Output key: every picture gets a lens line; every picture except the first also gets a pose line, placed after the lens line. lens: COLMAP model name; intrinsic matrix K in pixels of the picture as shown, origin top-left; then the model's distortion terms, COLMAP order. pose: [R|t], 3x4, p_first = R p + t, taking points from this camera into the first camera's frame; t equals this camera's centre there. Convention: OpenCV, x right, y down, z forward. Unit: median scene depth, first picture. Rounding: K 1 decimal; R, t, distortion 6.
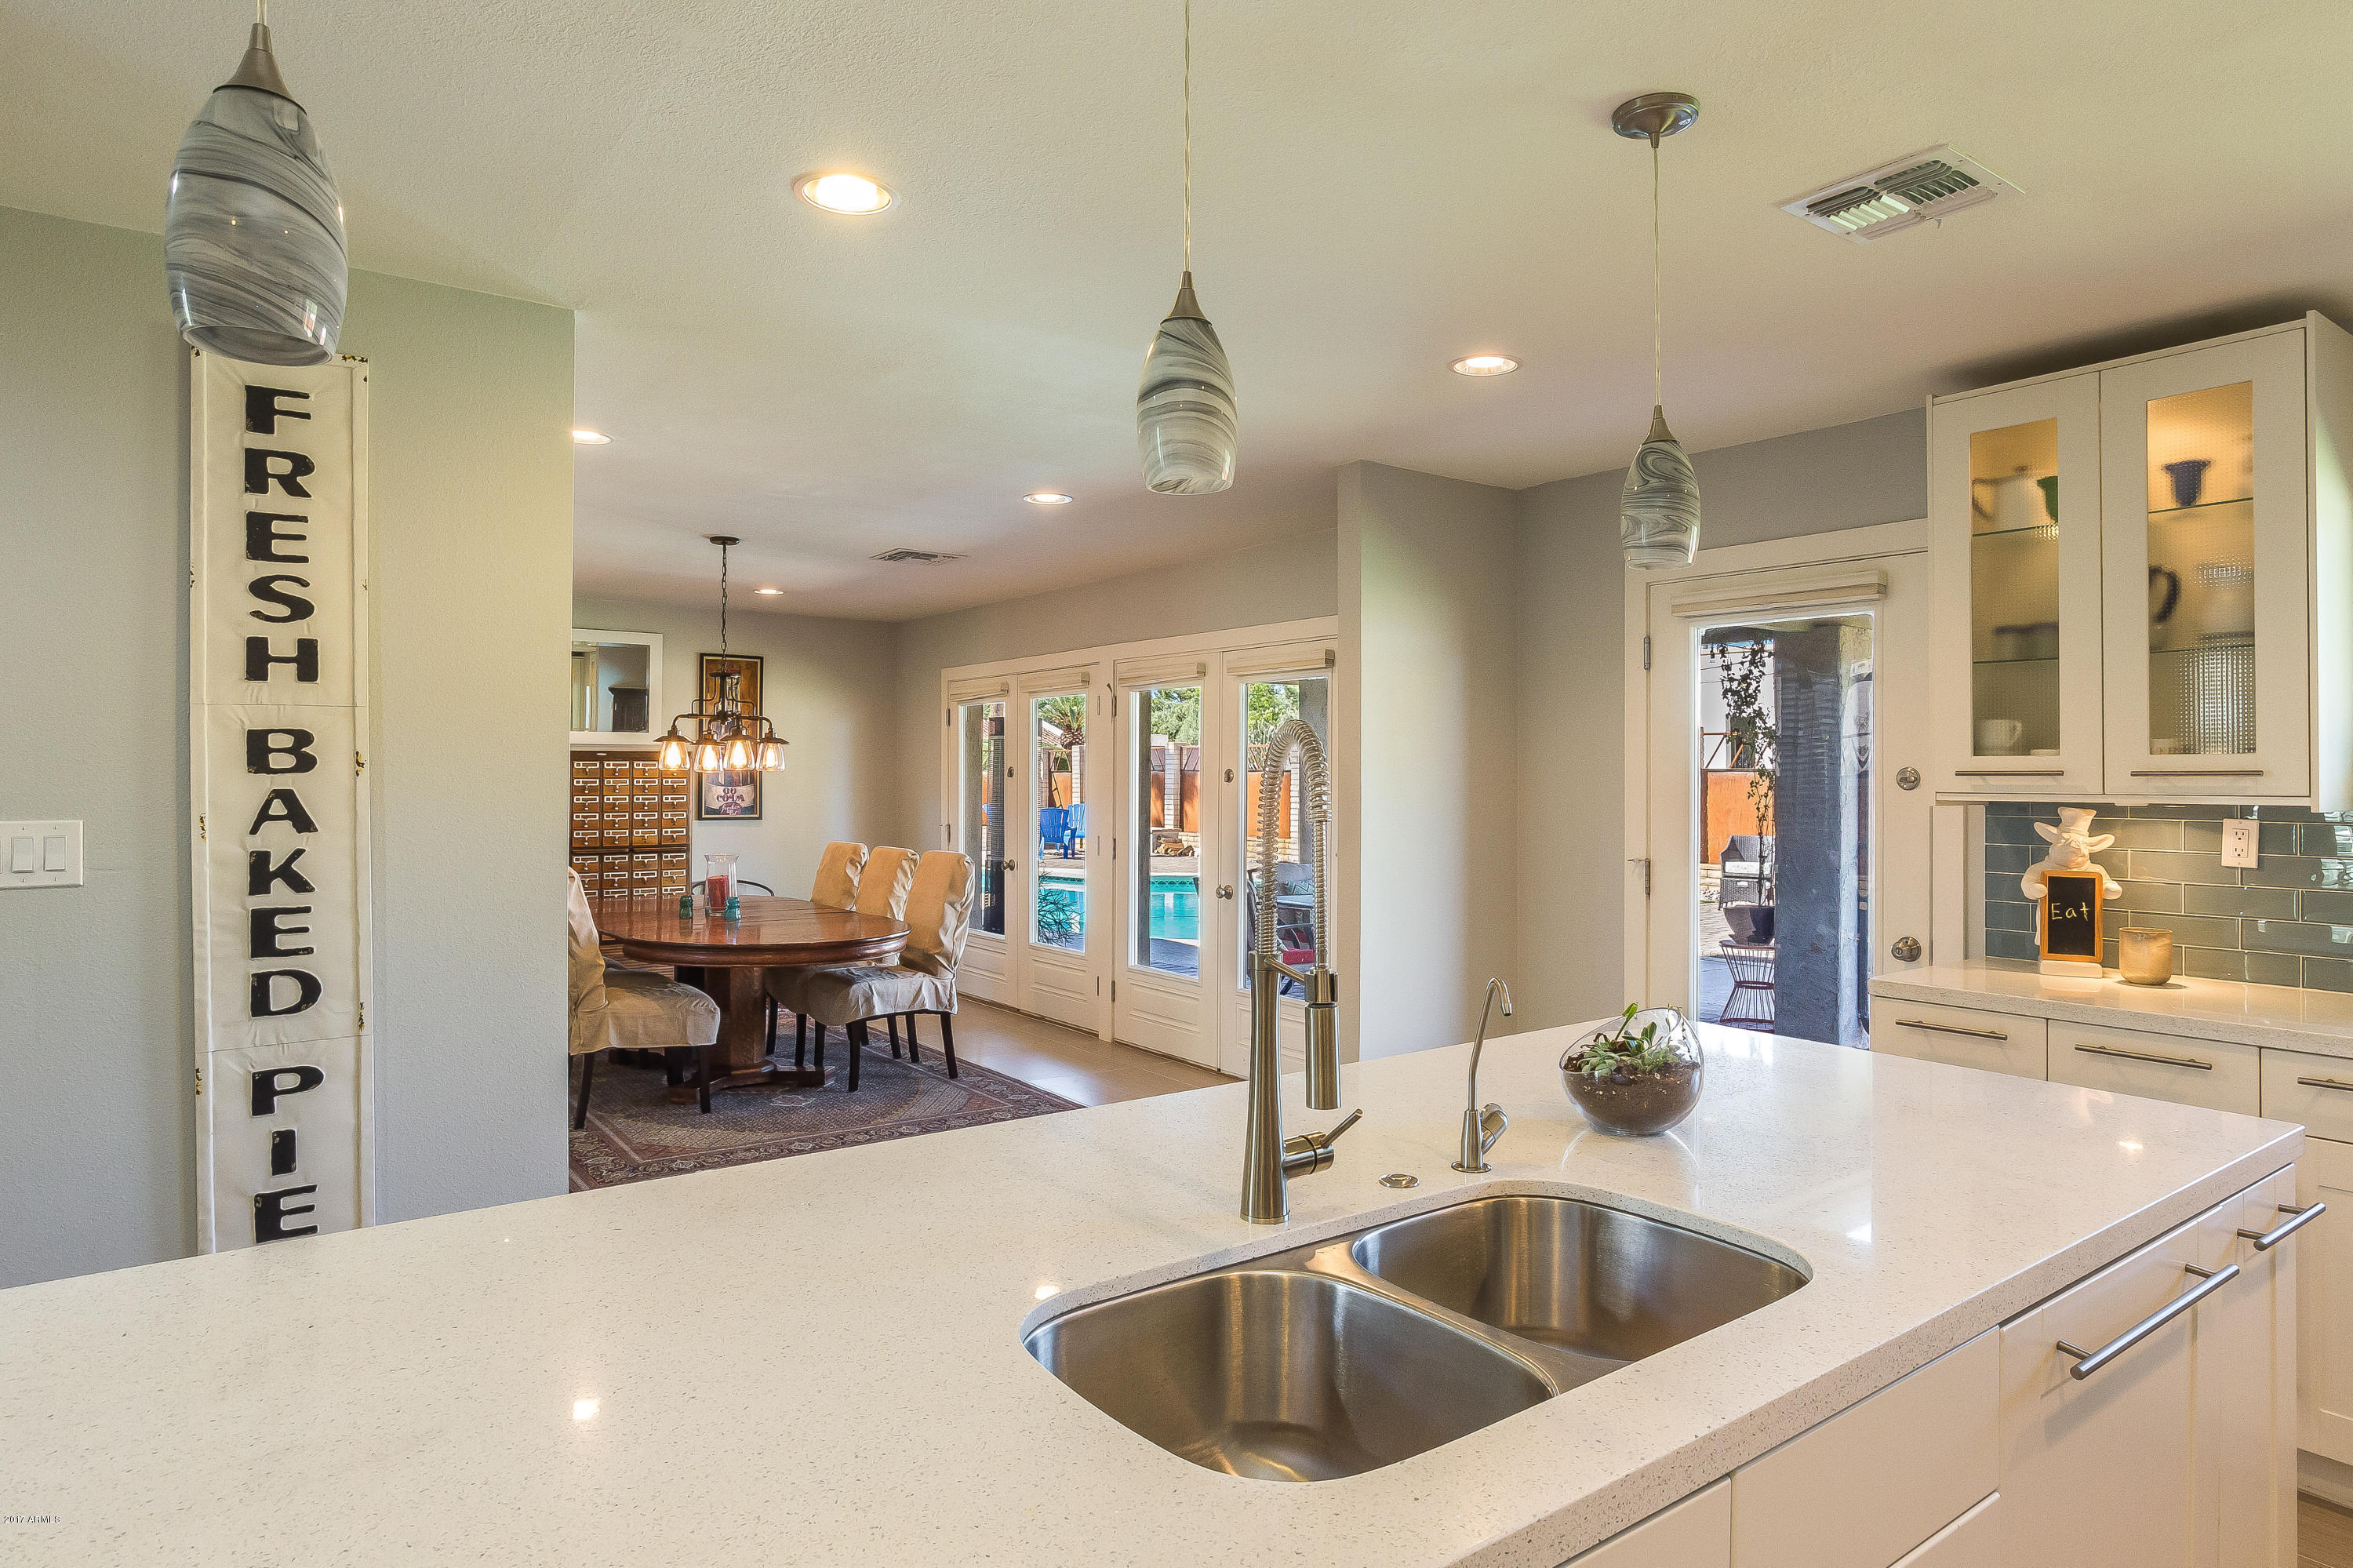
lens RADIAL K [[1311.9, 0, 1176.5], [0, 1311.9, 784.0], [0, 0, 1]] dist [-0.088418, -0.000119]
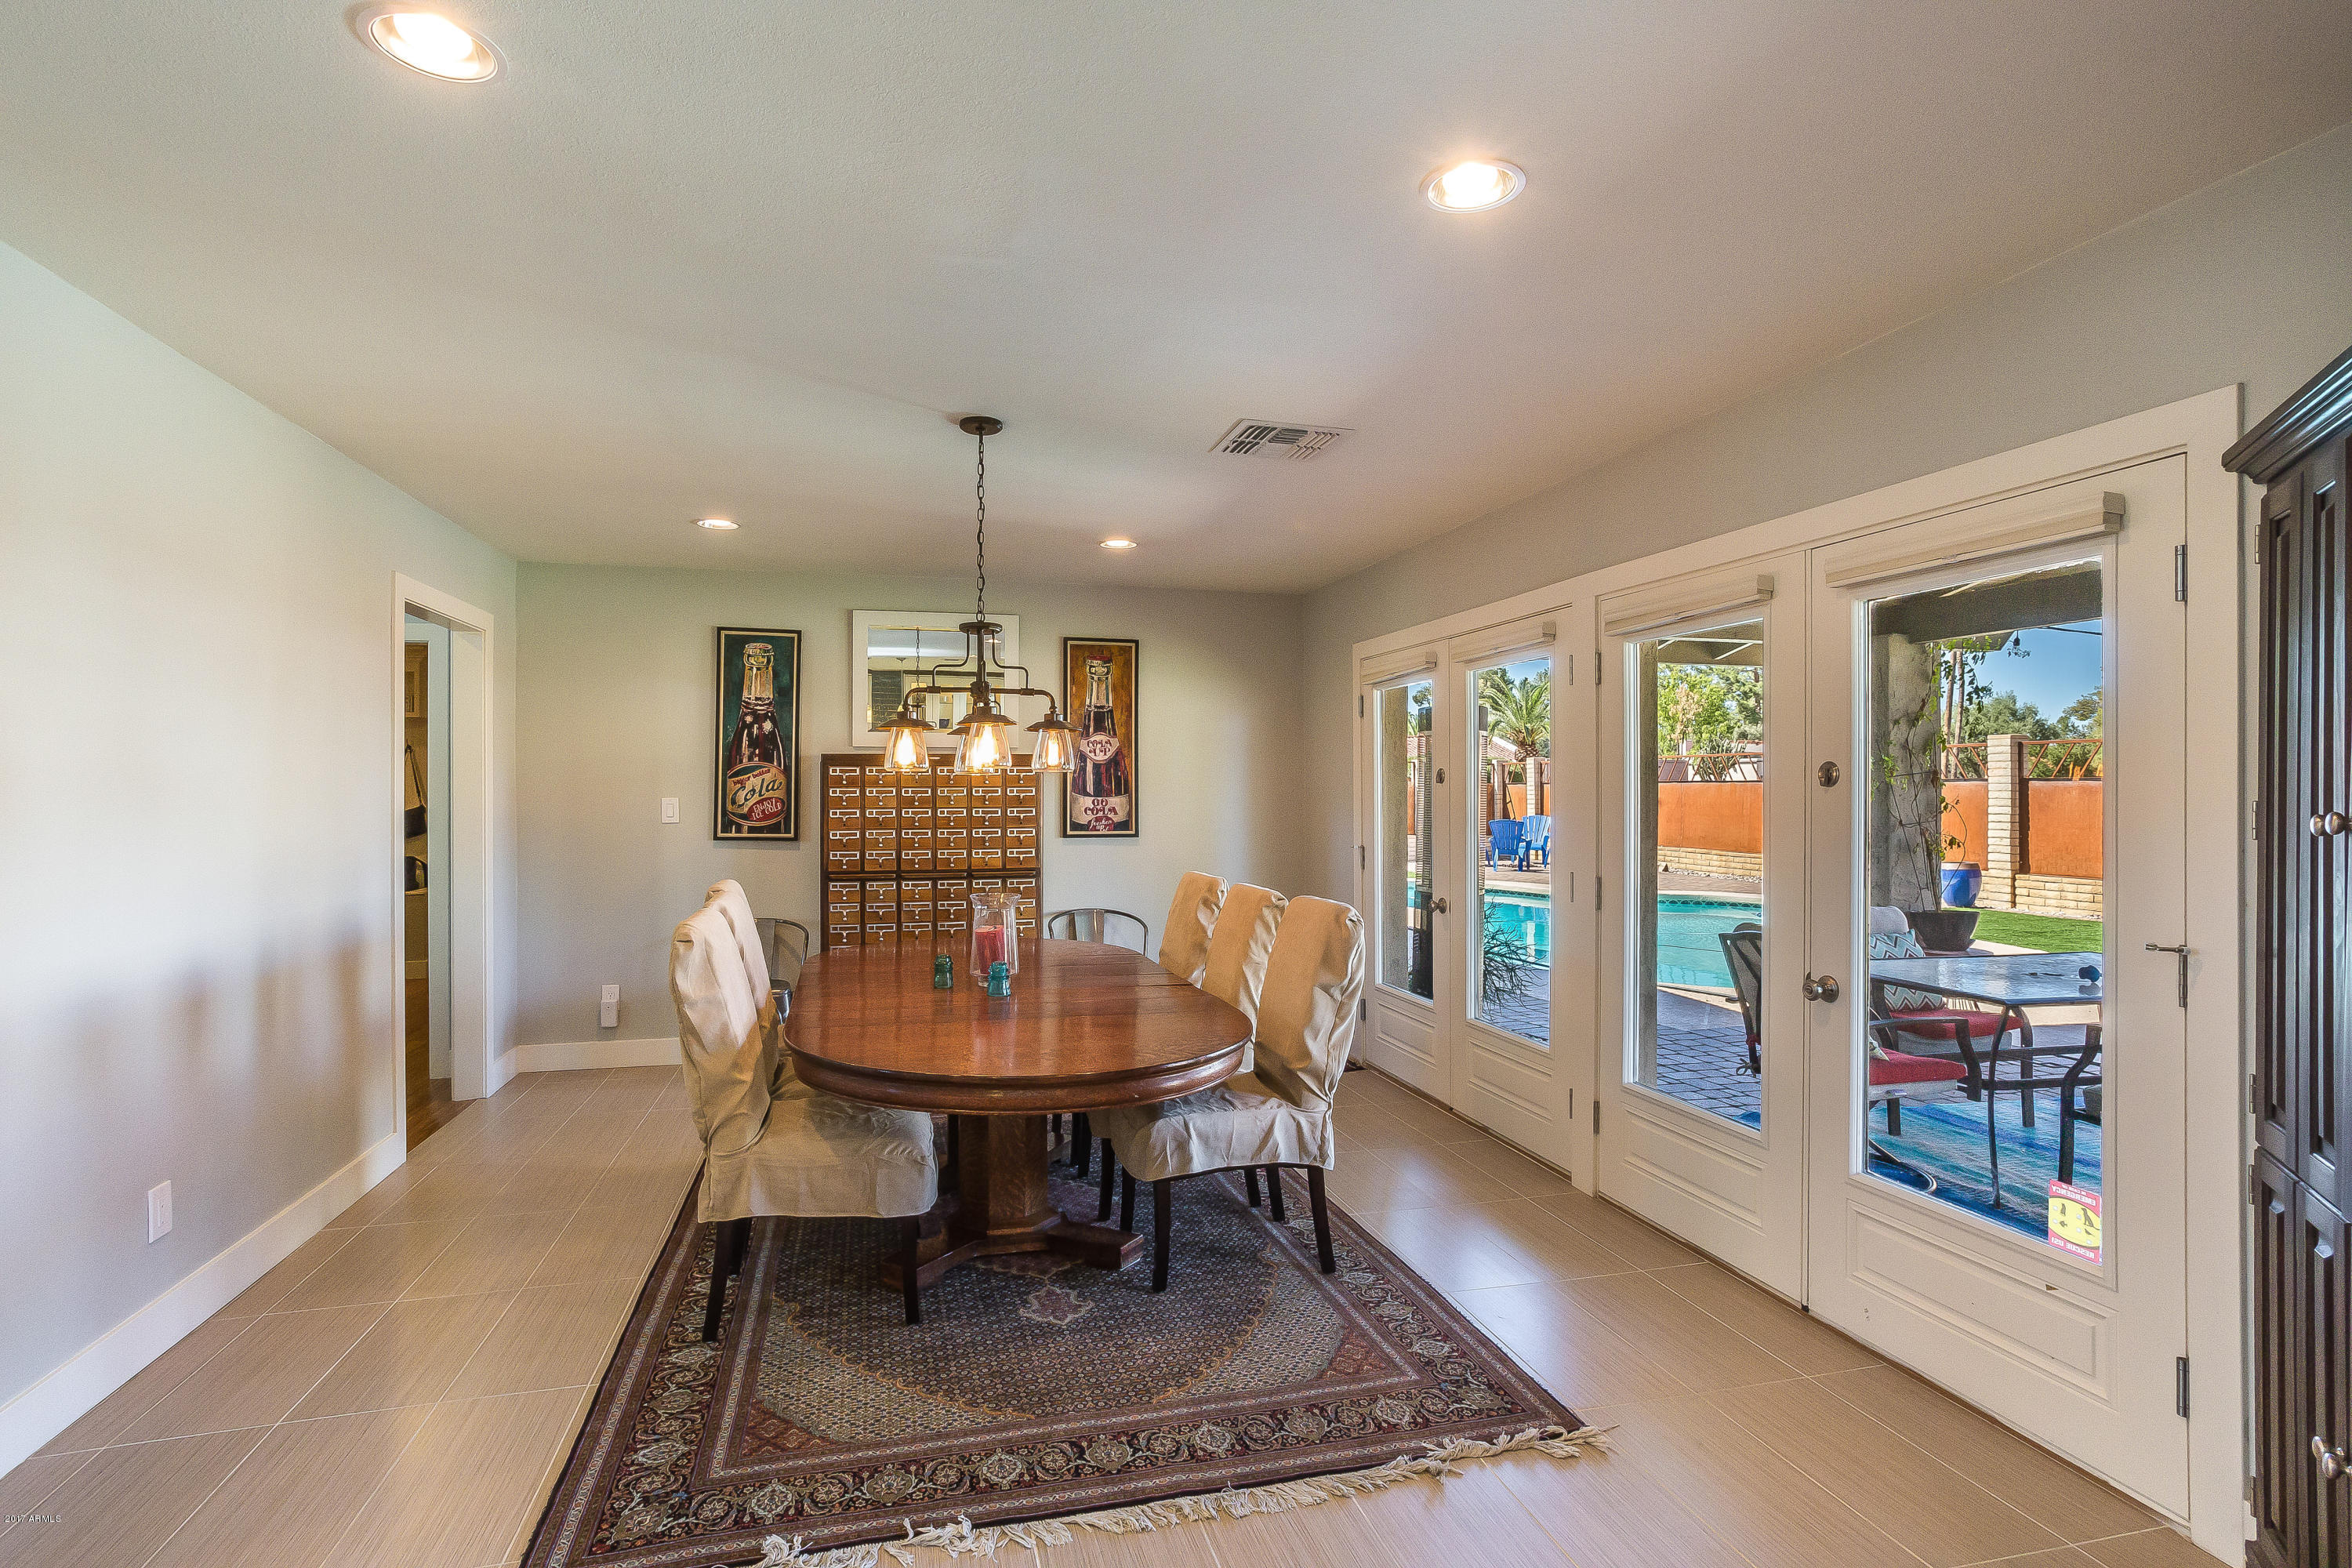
lens RADIAL K [[1170.0, 0, 1176.0], [0, 1170.0, 784.0], [0, 0, 1]] dist [-0.049565, 0.019361]
pose [[0.931732, -0.005282, -0.363107, -0.029865], [0.001401, 0.999939, -0.010950, 0.001901], [0.363143, 0.009693, 0.931683, 0.356081]]
